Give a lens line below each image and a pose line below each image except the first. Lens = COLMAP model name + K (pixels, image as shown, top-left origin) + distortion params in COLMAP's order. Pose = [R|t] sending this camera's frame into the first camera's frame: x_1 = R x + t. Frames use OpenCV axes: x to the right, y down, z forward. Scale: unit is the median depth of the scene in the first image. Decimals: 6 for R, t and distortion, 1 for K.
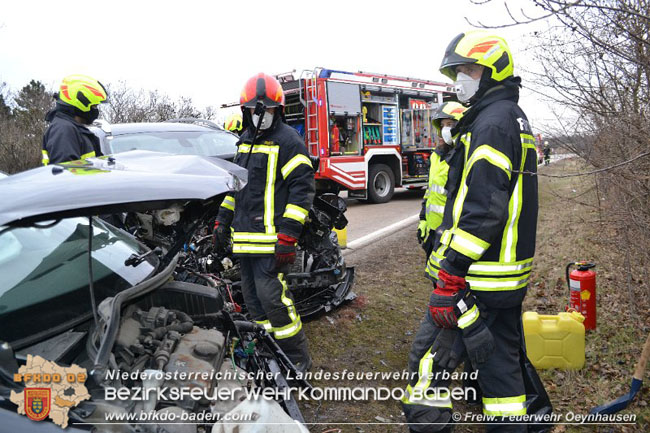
lens RADIAL K [[508.8, 0, 316.1], [0, 508.8, 215.8], [0, 0, 1]] dist [-0.093294, 0.006629]
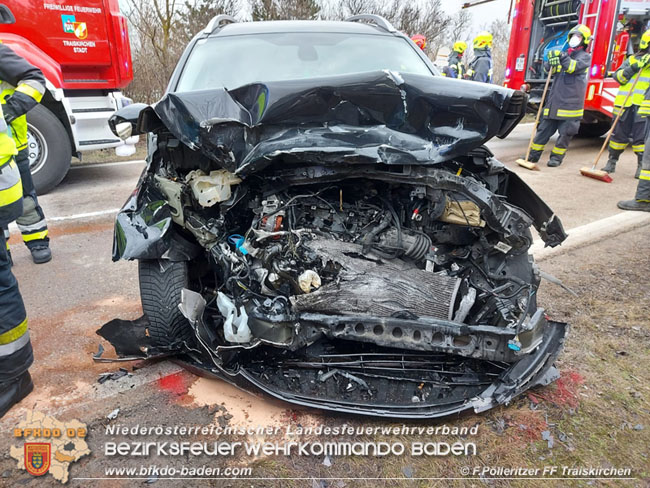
lens RADIAL K [[455.4, 0, 326.8], [0, 455.4, 247.1], [0, 0, 1]] dist [0.073077, -0.075334]
pose [[0.872852, 0.191792, -0.448715, 0.061501], [-0.076090, 0.961771, 0.263073, -0.075423], [0.482017, -0.195481, 0.854077, 0.543477]]
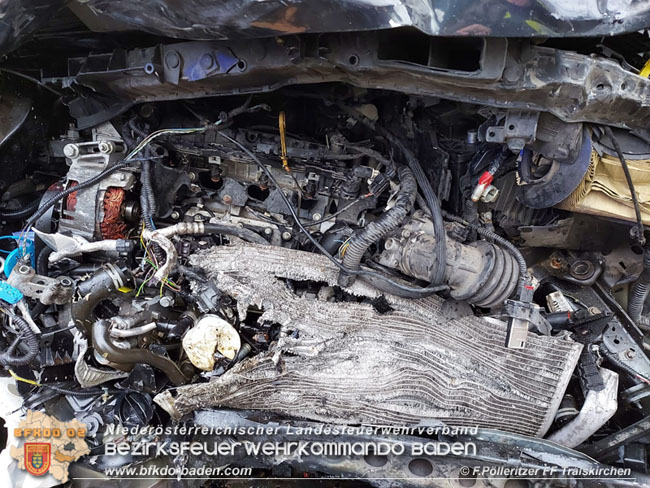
lens RADIAL K [[455.4, 0, 326.8], [0, 455.4, 247.1], [0, 0, 1]] dist [0.073077, -0.075334]
pose [[0.887925, 0.283836, -0.361975, -0.059778], [-0.083369, 0.873192, 0.480192, -0.049504], [0.452370, -0.396197, 0.798993, 0.821641]]
